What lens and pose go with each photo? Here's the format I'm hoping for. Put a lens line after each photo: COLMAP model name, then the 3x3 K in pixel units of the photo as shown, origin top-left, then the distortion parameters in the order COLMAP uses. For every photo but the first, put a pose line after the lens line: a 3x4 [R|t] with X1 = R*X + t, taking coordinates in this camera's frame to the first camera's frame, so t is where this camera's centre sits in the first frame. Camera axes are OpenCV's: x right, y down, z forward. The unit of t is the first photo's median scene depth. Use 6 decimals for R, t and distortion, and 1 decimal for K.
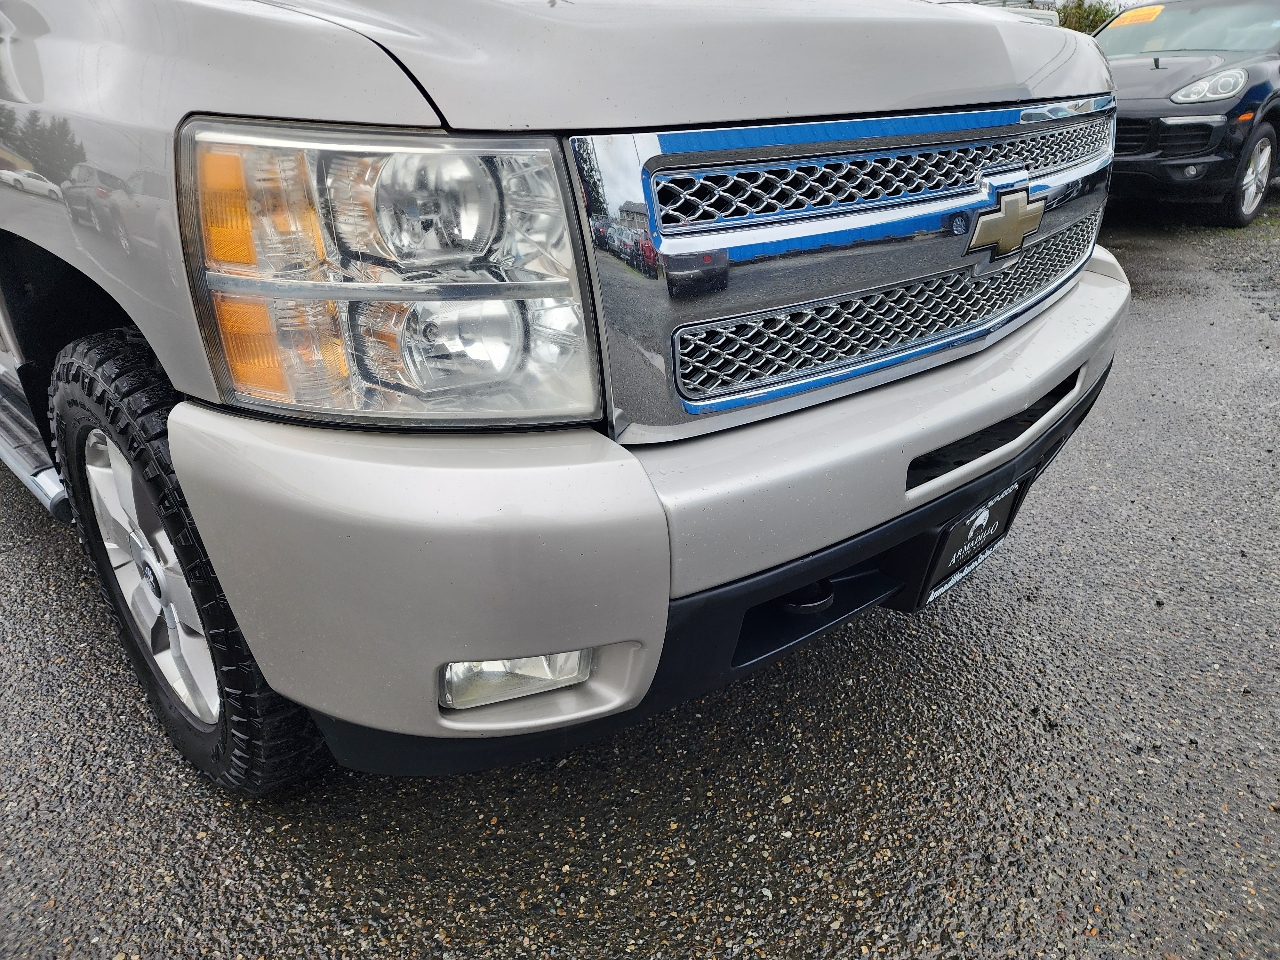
lens RADIAL K [[846.5, 0, 628.5], [0, 846.5, 481.6], [0, 0, 1]] dist [0.076845, -0.060171]
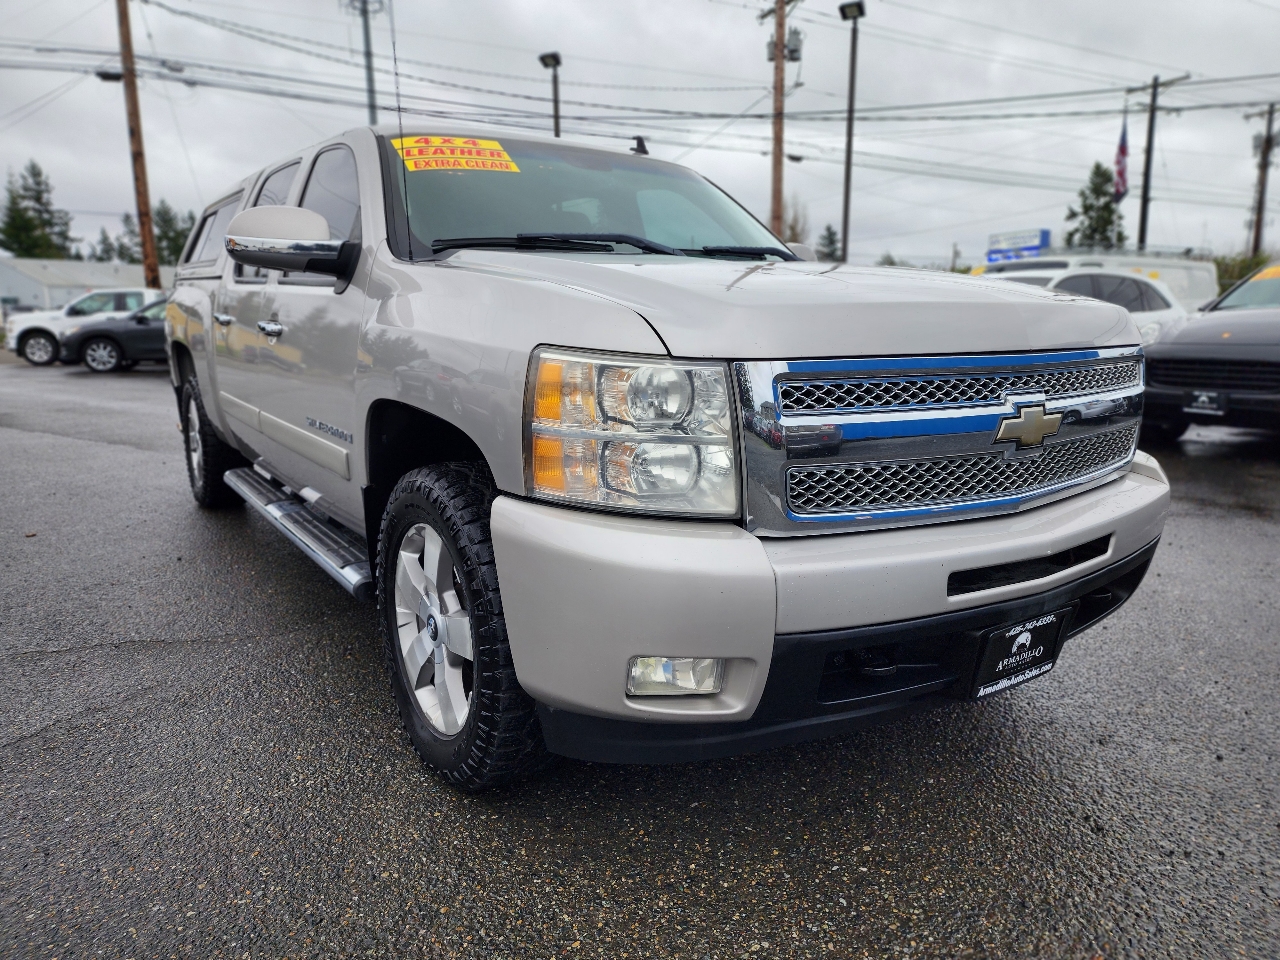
lens RADIAL K [[846.5, 0, 640.9], [0, 846.5, 482.3], [0, 0, 1]] dist [0.076845, -0.060171]
pose [[0.984092, 0.063292, -0.166001, 0.034530], [-0.099770, 0.970017, -0.221616, 0.177029], [0.146997, 0.234652, 0.960901, -0.467349]]
